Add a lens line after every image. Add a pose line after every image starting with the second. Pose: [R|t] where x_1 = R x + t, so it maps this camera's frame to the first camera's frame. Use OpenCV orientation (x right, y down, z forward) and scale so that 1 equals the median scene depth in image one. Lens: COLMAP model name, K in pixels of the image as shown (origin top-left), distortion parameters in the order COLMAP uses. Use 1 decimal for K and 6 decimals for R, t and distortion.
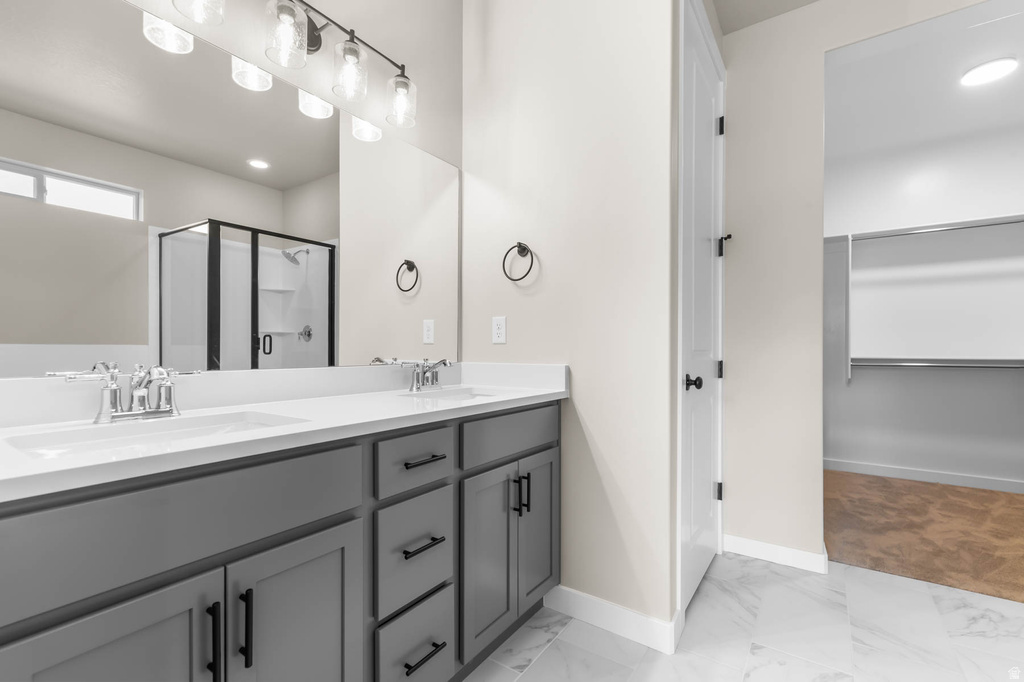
lens RADIAL K [[451.0, 0, 518.0], [0, 451.0, 345.8], [0, 0, 1]] dist [0.003250, 0.001736]
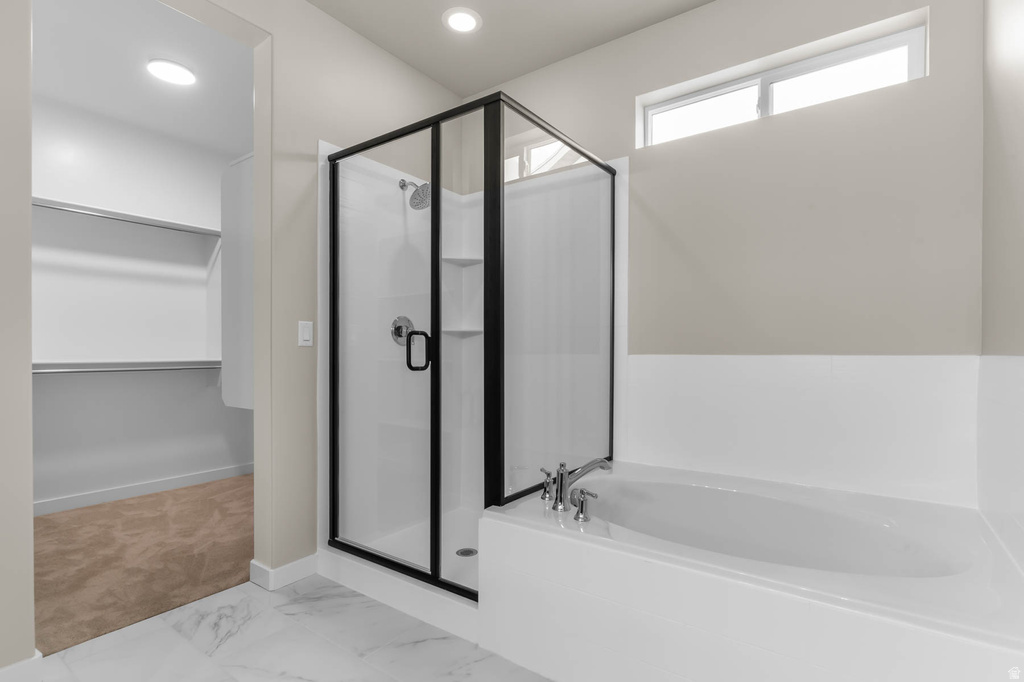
lens RADIAL K [[494.9, 0, 514.9], [0, 494.9, 350.2], [0, 0, 1]] dist [0.017095, -0.001869]
pose [[0.016208, 0.006457, 0.999848, -0.054757], [-0.009346, 0.999936, -0.006306, 0.004420], [-0.999825, -0.009243, 0.016268, 0.247384]]
